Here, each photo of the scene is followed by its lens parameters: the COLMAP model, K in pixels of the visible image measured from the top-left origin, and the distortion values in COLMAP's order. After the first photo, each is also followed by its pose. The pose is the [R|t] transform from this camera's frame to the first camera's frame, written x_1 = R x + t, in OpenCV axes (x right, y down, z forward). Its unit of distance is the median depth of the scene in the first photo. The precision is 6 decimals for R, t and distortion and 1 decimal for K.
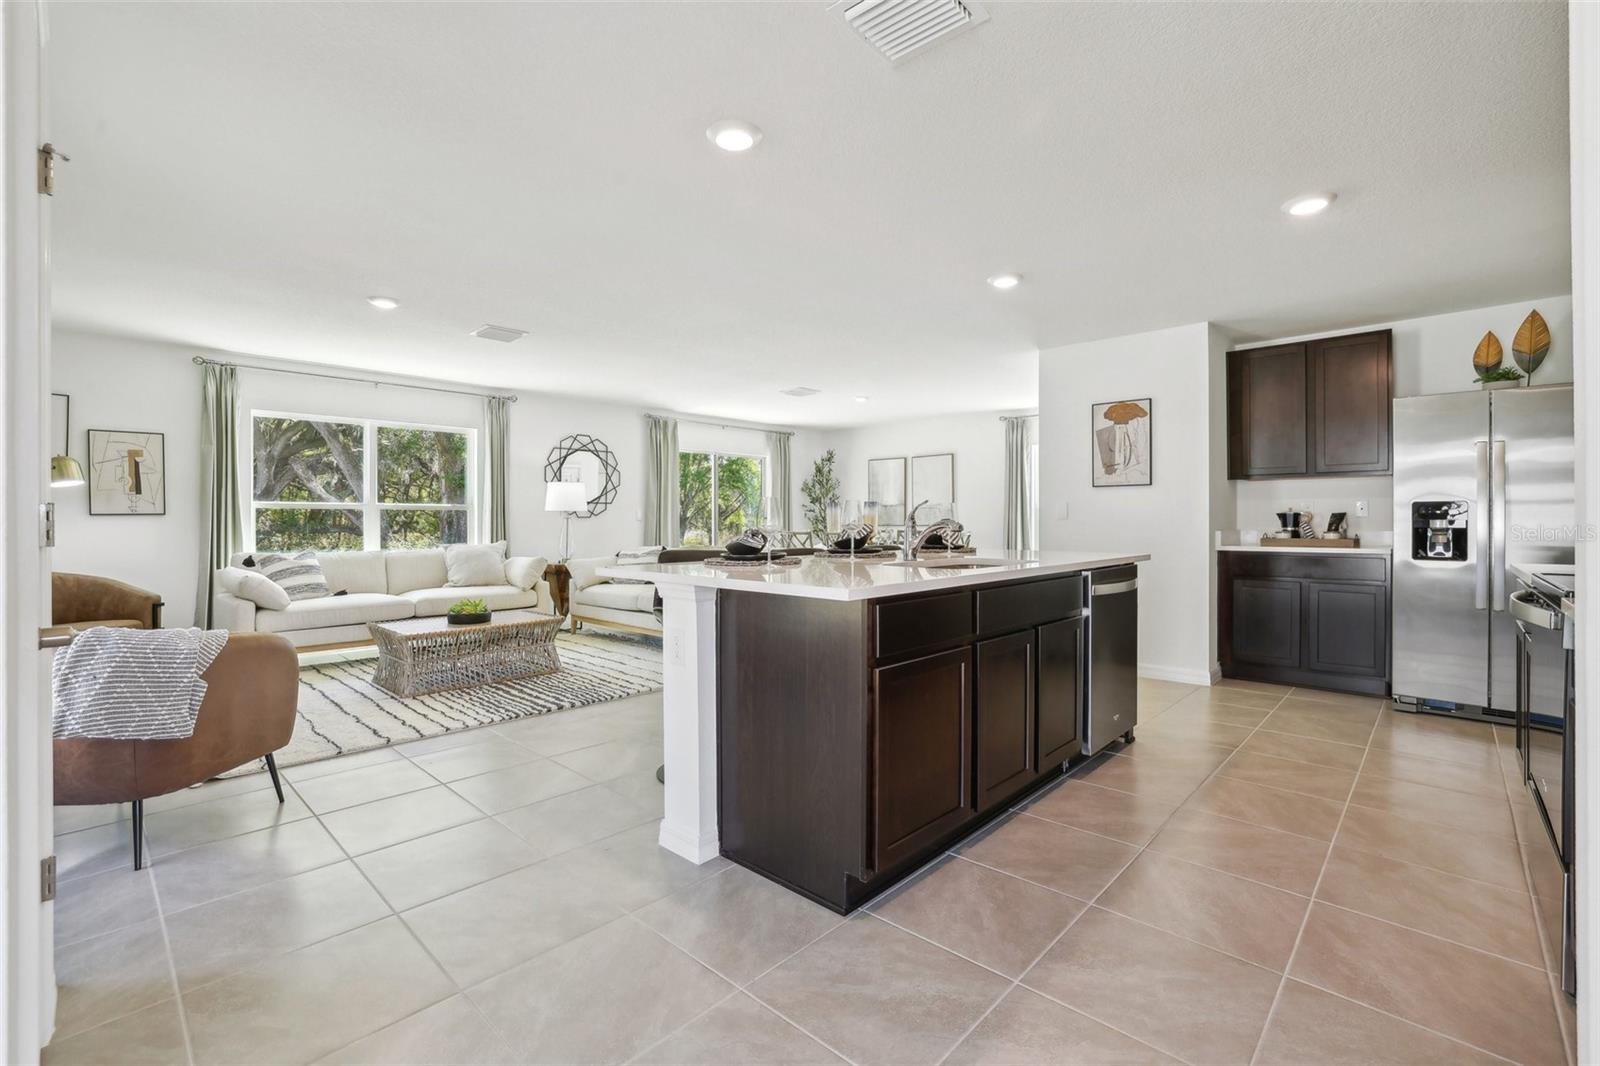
lens RADIAL K [[690.5, 0, 799.7], [0, 690.5, 518.7], [0, 0, 1]] dist [-0.025946, 0.001089]
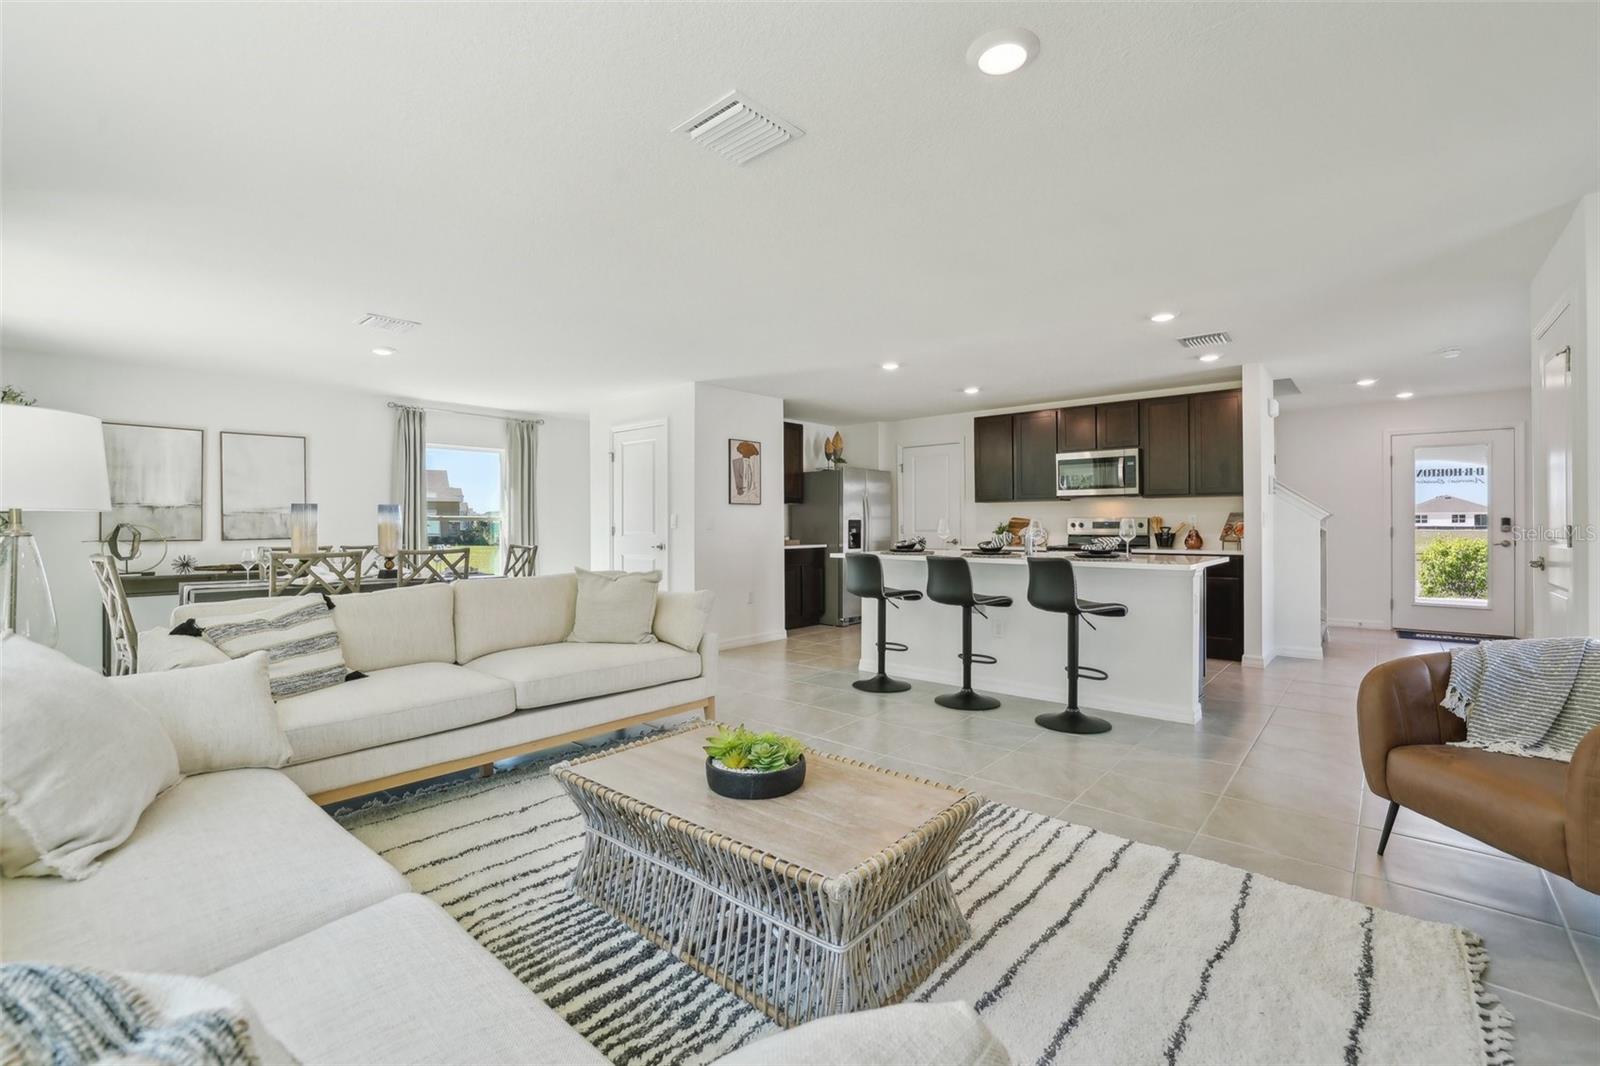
lens RADIAL K [[690.5, 0, 799.2], [0, 690.5, 526.3], [0, 0, 1]] dist [-0.025946, 0.001089]
pose [[-0.030962, -0.001611, 0.999519, -0.890525], [0.000391, 0.999999, 0.001624, -0.006811], [-0.999520, 0.000441, -0.030961, 0.946580]]
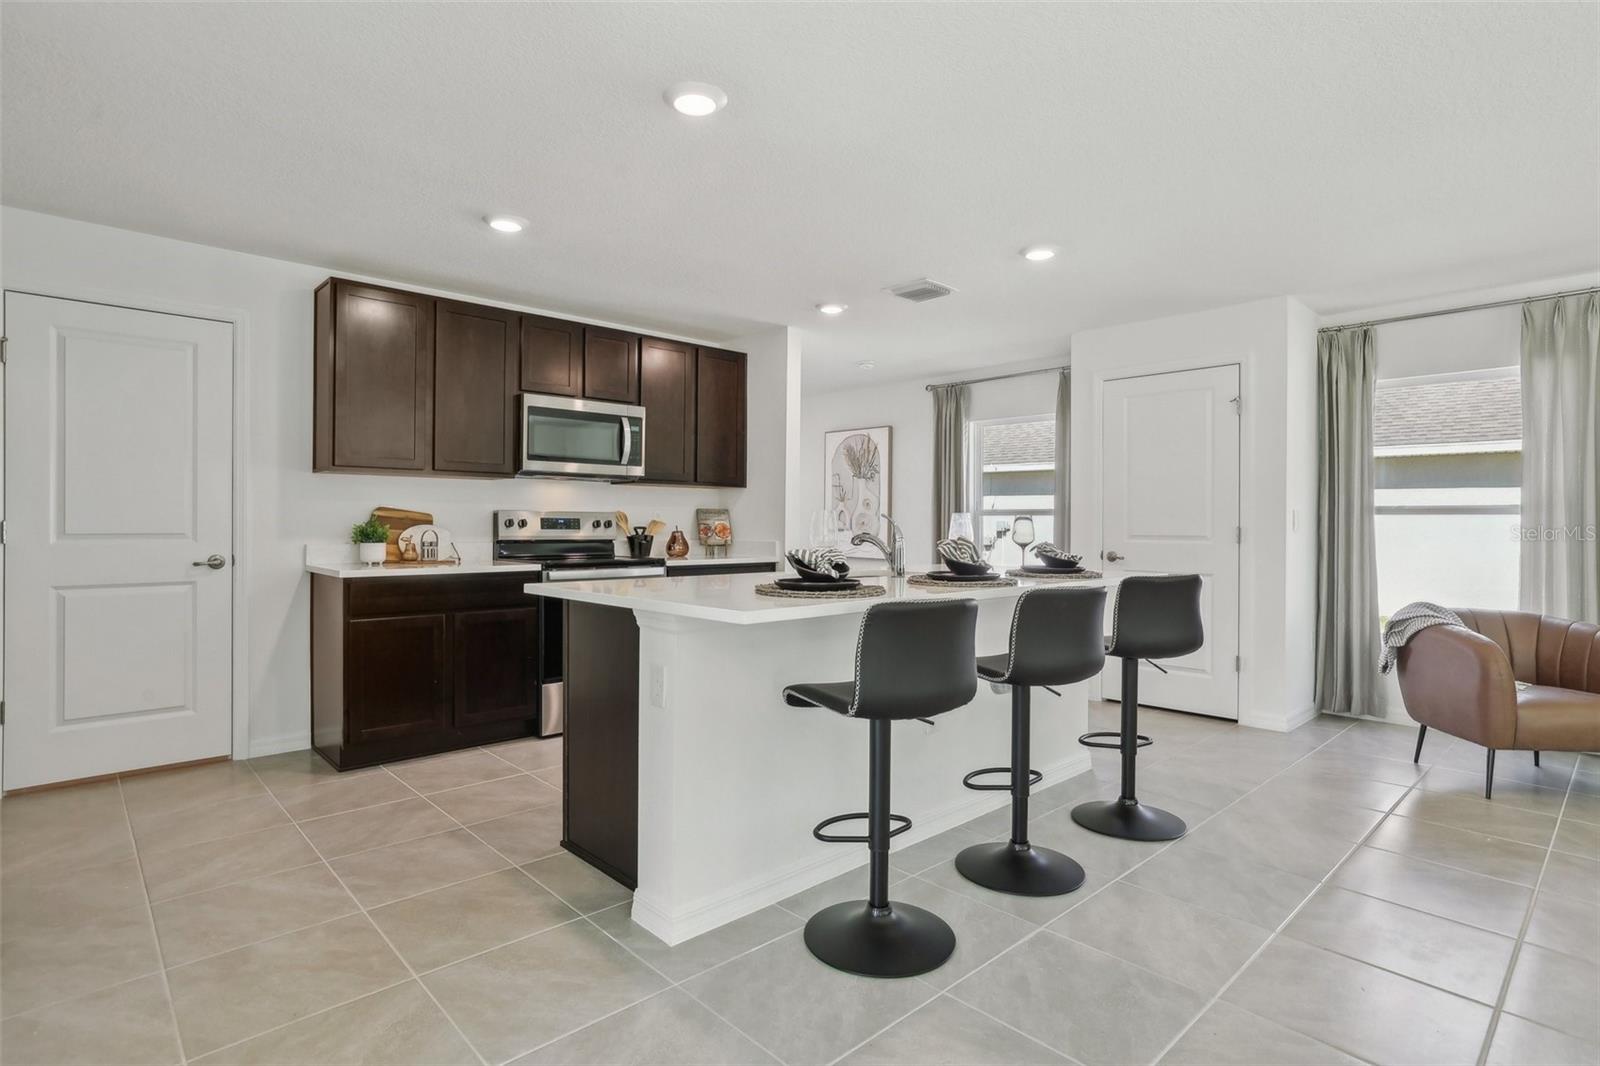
lens RADIAL K [[804.6, 0, 798.4], [0, 804.6, 532.3], [0, 0, 1]] dist [-0.006730, -0.000699]
pose [[-0.997662, -0.004490, 0.068201, 0.144869], [-0.003874, 0.999951, 0.009149, -0.005942], [-0.068239, 0.008863, -0.997630, 1.260786]]
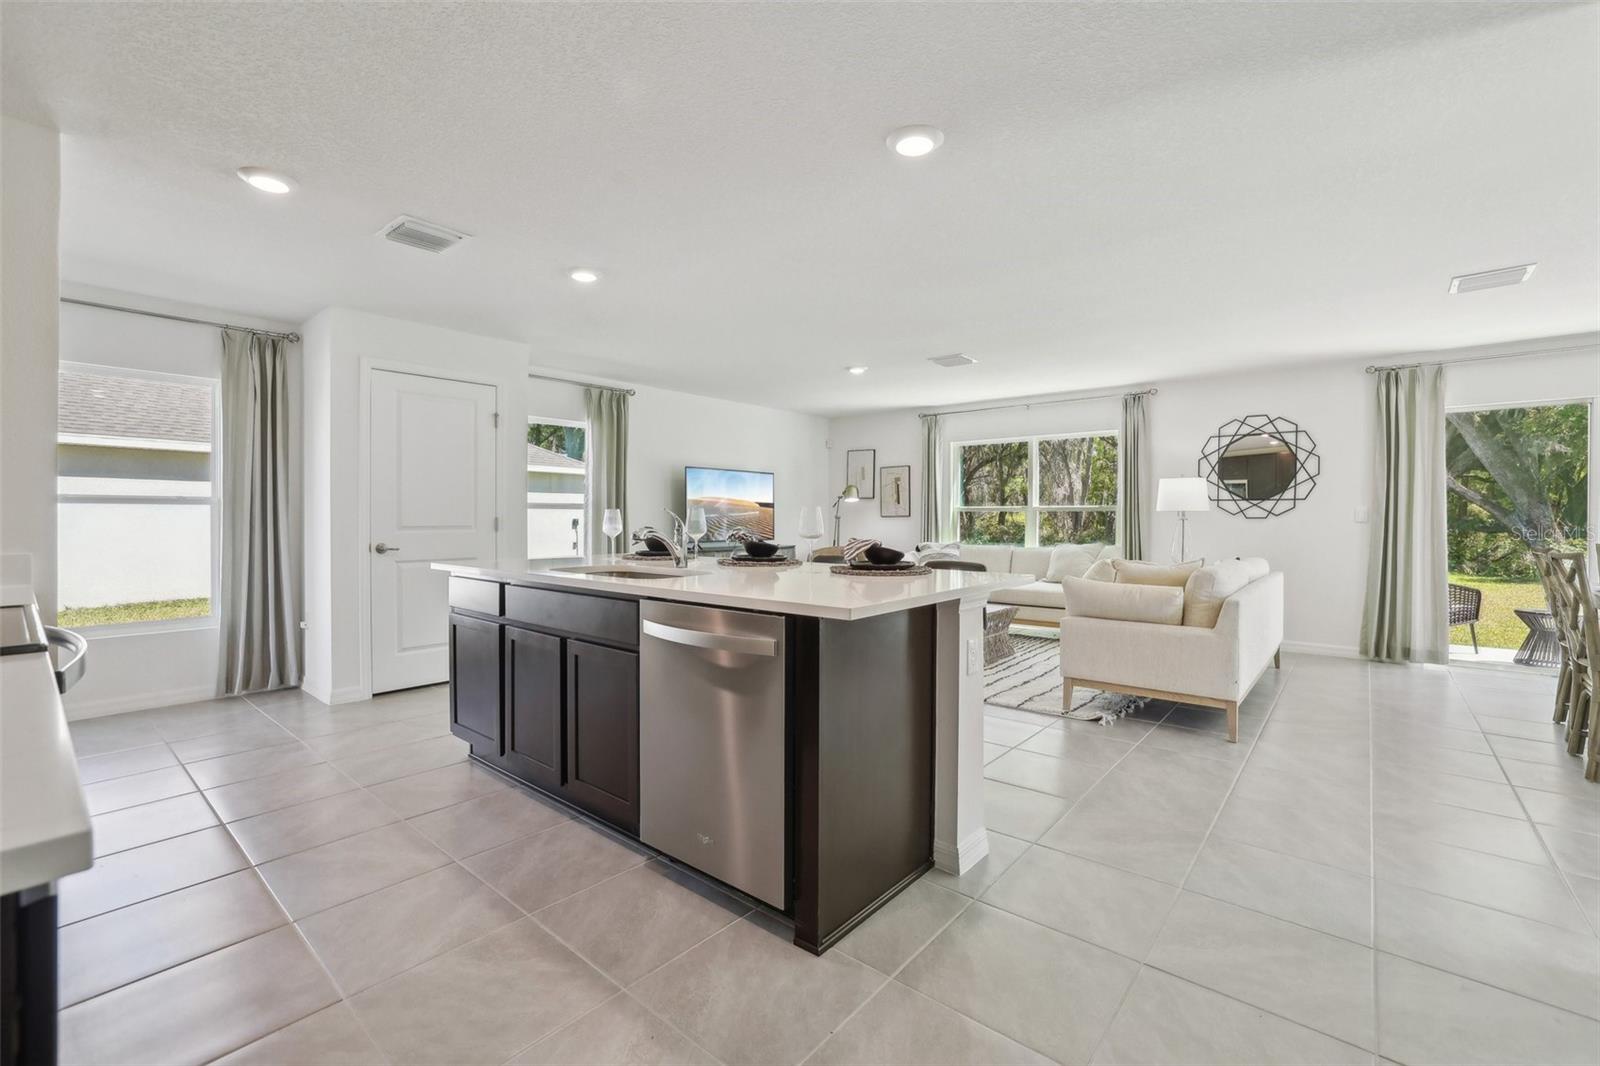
lens RADIAL K [[690.5, 0, 784.1], [0, 690.5, 527.5], [0, 0, 1]] dist [-0.025946, 0.001089]
pose [[0.036716, 0.018678, -0.999151, 0.706501], [-0.000563, 0.999826, 0.018670, -0.010856], [0.999326, -0.000123, 0.036720, 0.673908]]
